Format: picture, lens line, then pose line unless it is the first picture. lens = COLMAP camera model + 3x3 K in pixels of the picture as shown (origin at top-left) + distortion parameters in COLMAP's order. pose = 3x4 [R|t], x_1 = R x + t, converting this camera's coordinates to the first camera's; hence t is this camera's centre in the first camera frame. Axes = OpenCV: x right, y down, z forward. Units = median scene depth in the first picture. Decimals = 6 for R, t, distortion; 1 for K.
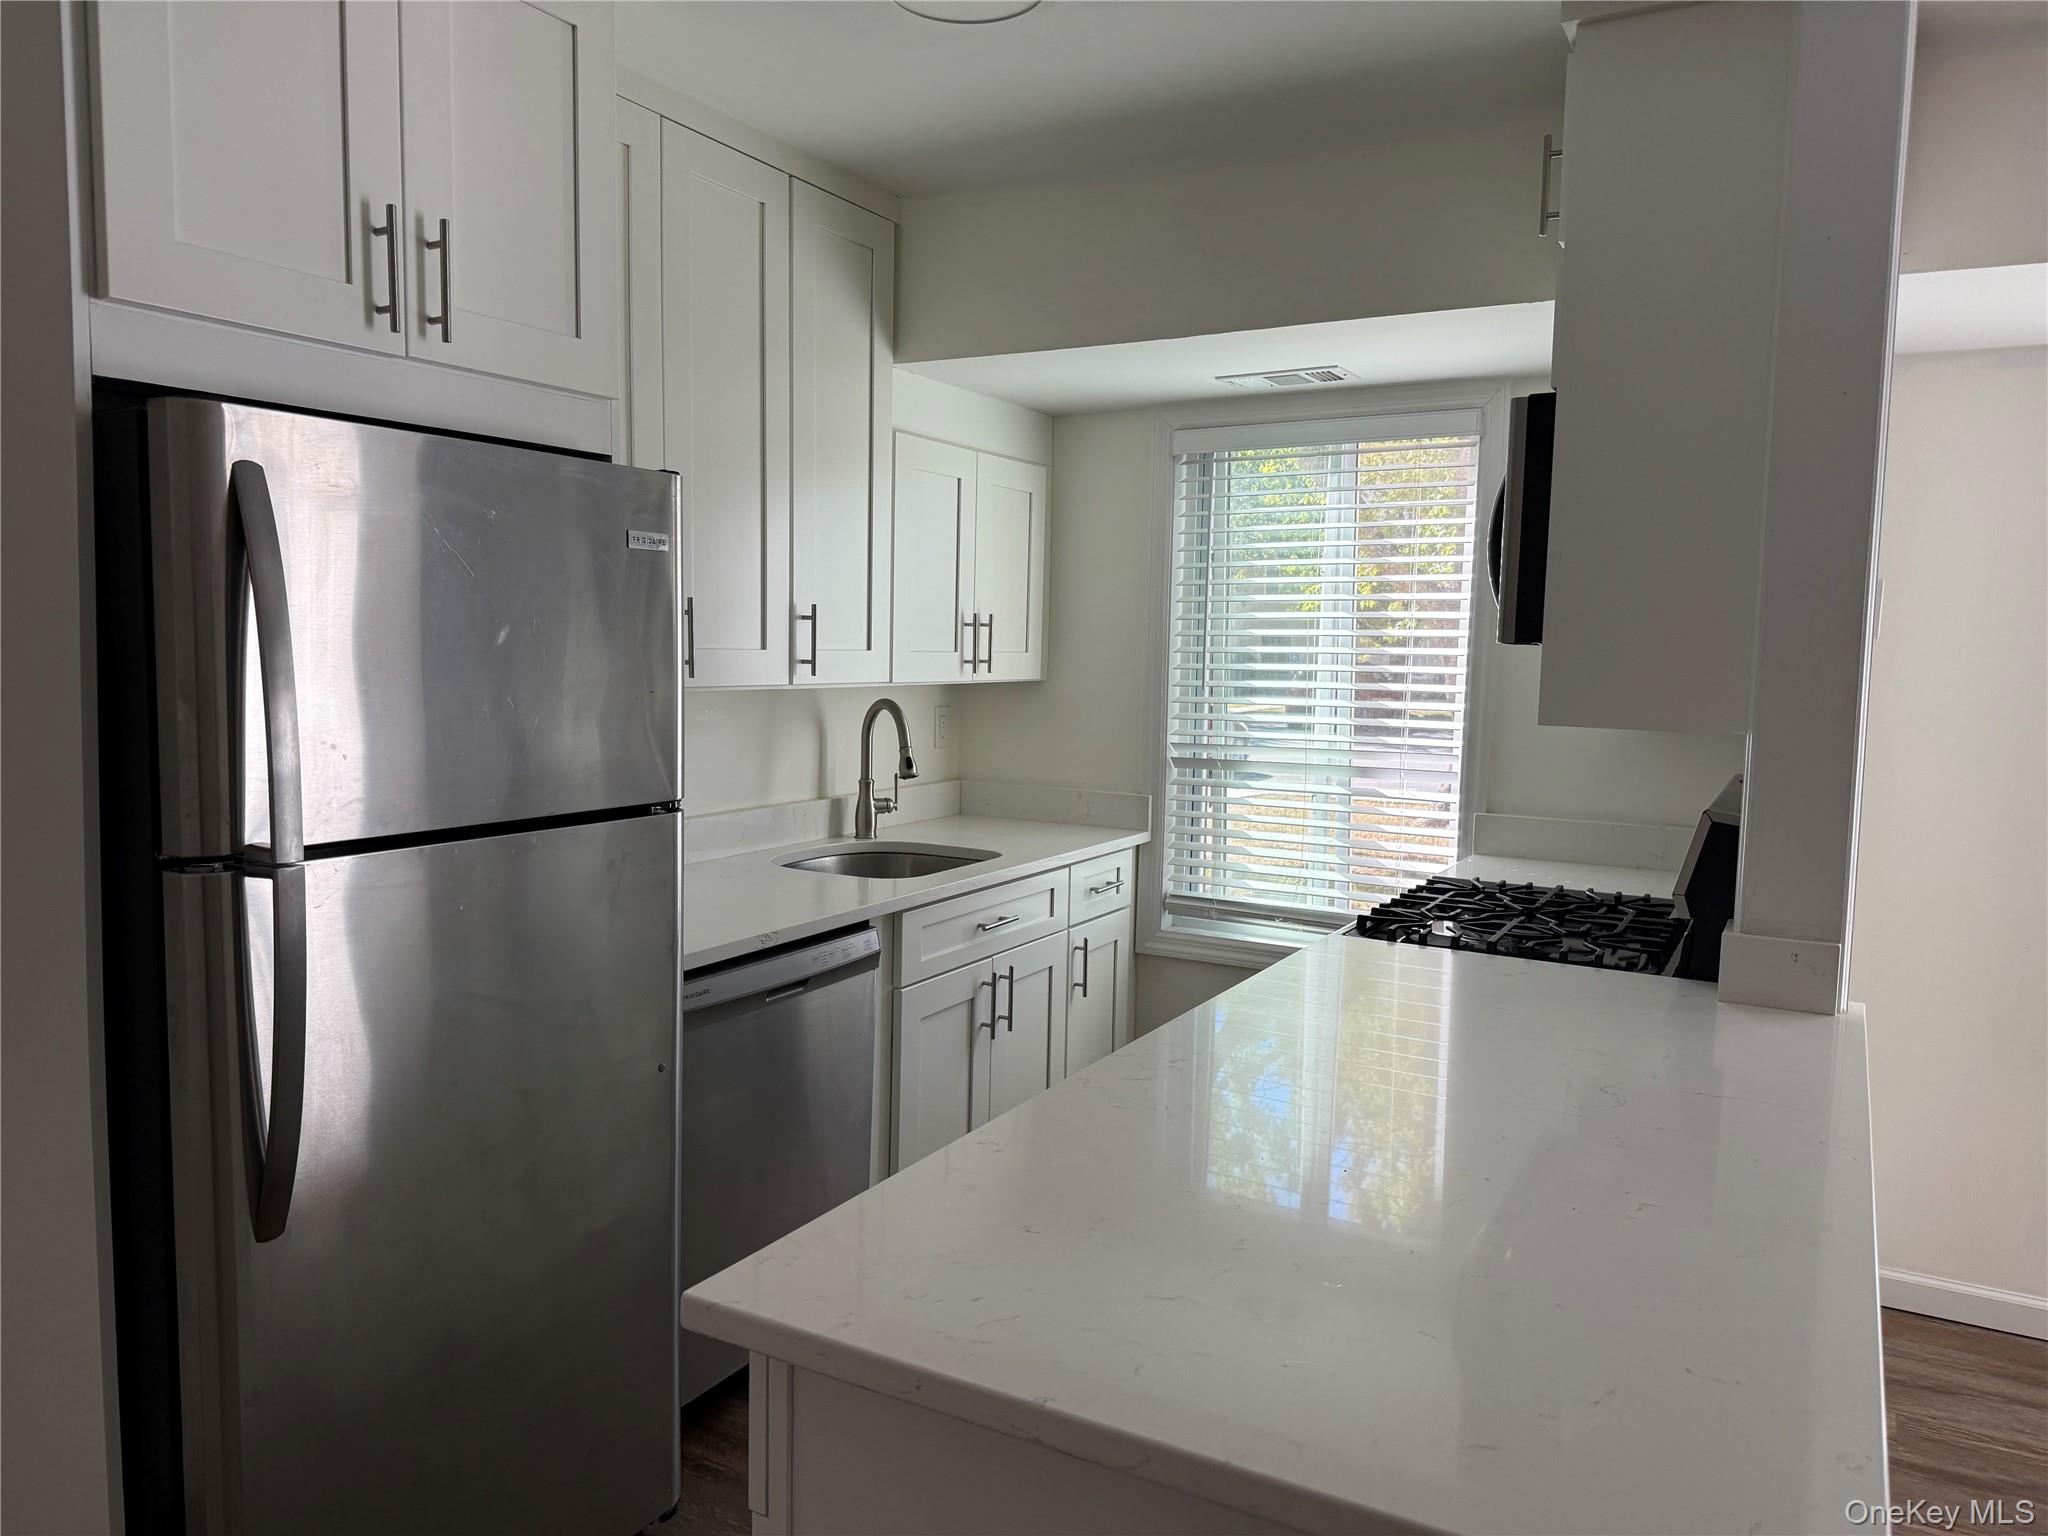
lens RADIAL K [[1465.0, 0, 1028.7], [0, 1465.0, 776.9], [0, 0, 1]] dist [0.052741, -0.024892]
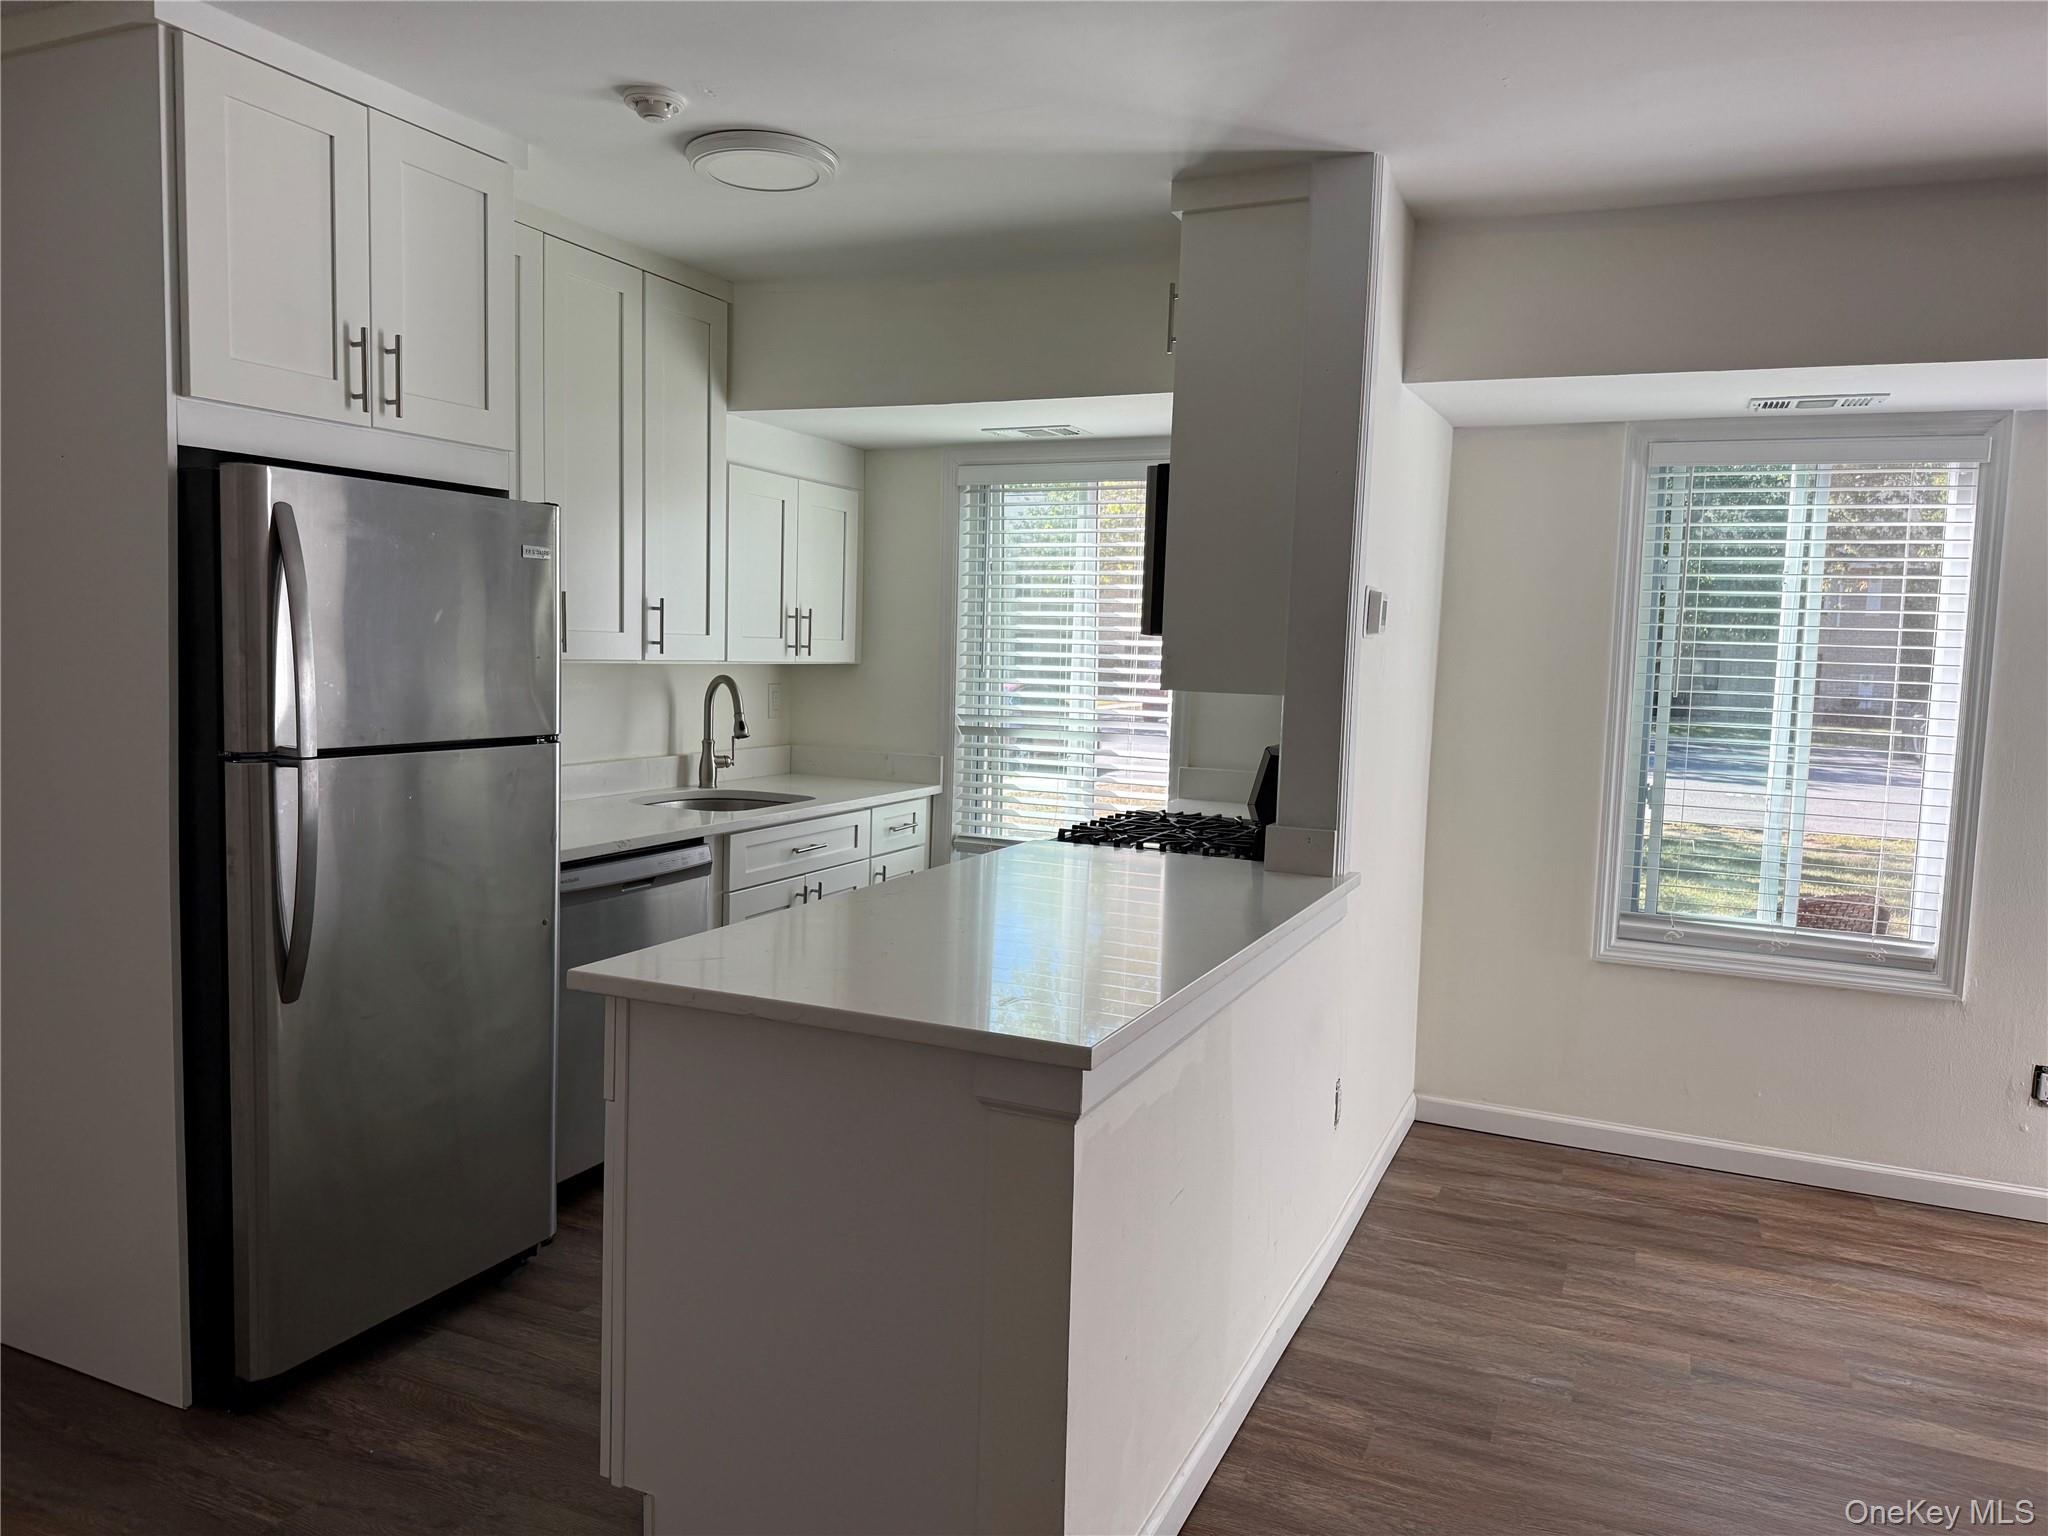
lens RADIAL K [[1465.0, 0, 1058.1], [0, 1465.0, 779.4], [0, 0, 1]] dist [0.052741, -0.024892]
pose [[0.994419, 0.005234, 0.105374, 0.069943], [-0.005596, 0.999979, 0.003142, 0.038989], [-0.105356, -0.003714, 0.994428, -0.352894]]
